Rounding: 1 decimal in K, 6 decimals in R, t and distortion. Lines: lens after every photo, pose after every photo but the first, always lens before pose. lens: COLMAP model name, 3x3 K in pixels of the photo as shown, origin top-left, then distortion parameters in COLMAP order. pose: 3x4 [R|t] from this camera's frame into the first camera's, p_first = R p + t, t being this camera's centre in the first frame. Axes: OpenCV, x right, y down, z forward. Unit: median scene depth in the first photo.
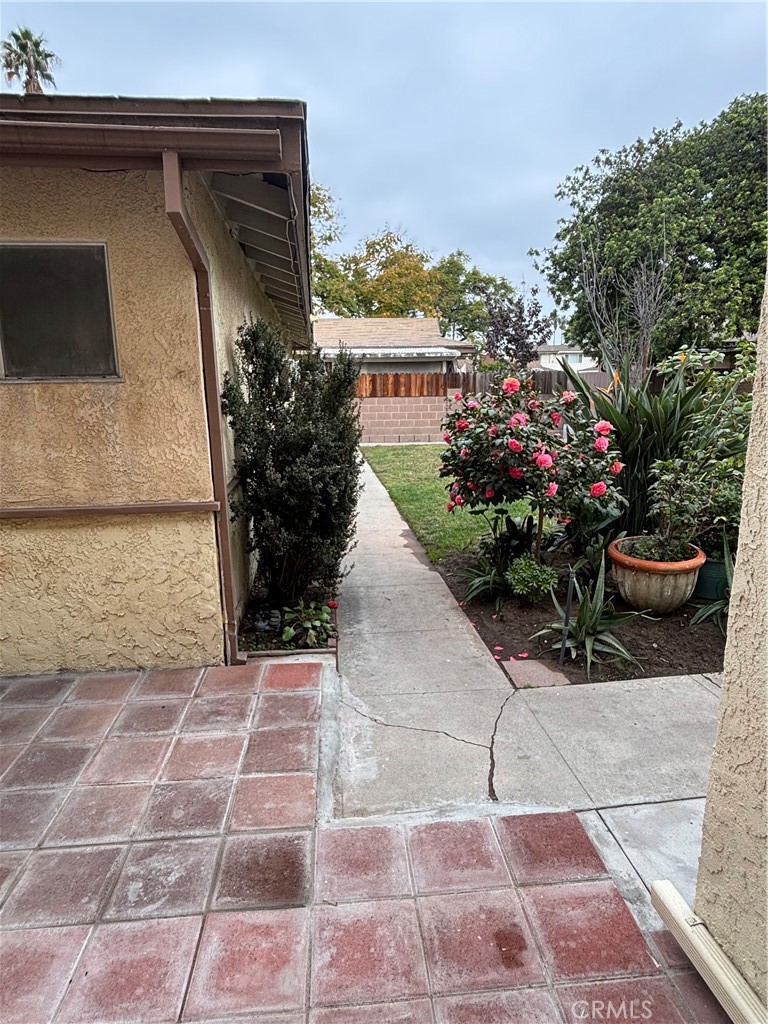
lens RADIAL K [[608.7, 0, 386.7], [0, 608.7, 511.0], [0, 0, 1]] dist [-0.003327, 0.000318]
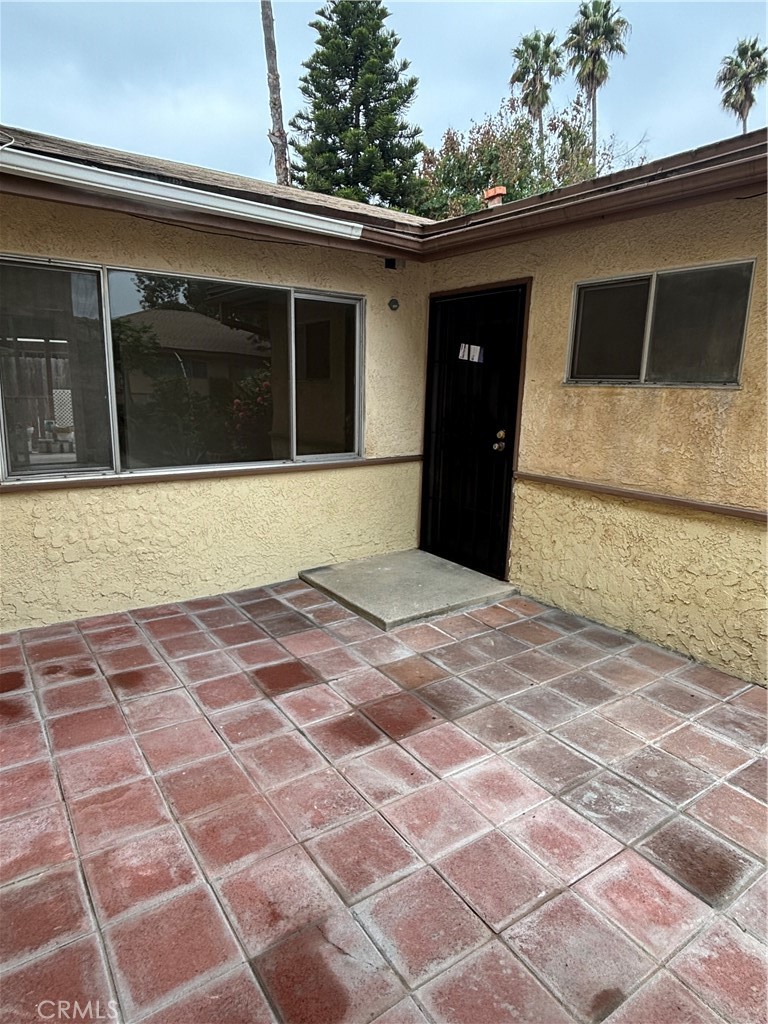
lens RADIAL K [[608.7, 0, 381.0], [0, 608.7, 510.2], [0, 0, 1]] dist [-0.003327, 0.000318]
pose [[0.493209, 0.206790, -0.844975, 0.195709], [-0.217751, 0.969760, 0.110228, 0.010537], [0.842217, 0.129629, 0.523323, -0.051891]]
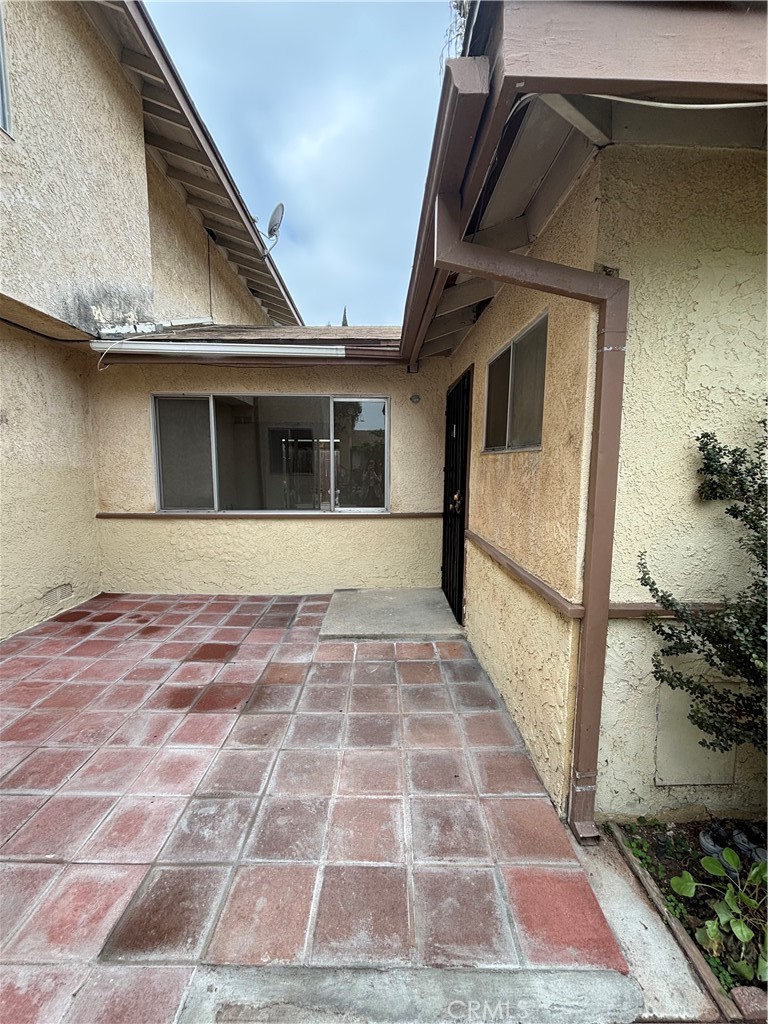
lens RADIAL K [[417.7, 0, 373.4], [0, 417.7, 509.5], [0, 0, 1]] dist [-0.003650, 0.001008]
pose [[-0.088567, 0.130158, -0.987530, 0.256696], [-0.219095, 0.964599, 0.146786, -0.164959], [0.971675, 0.229364, -0.056915, 0.823792]]
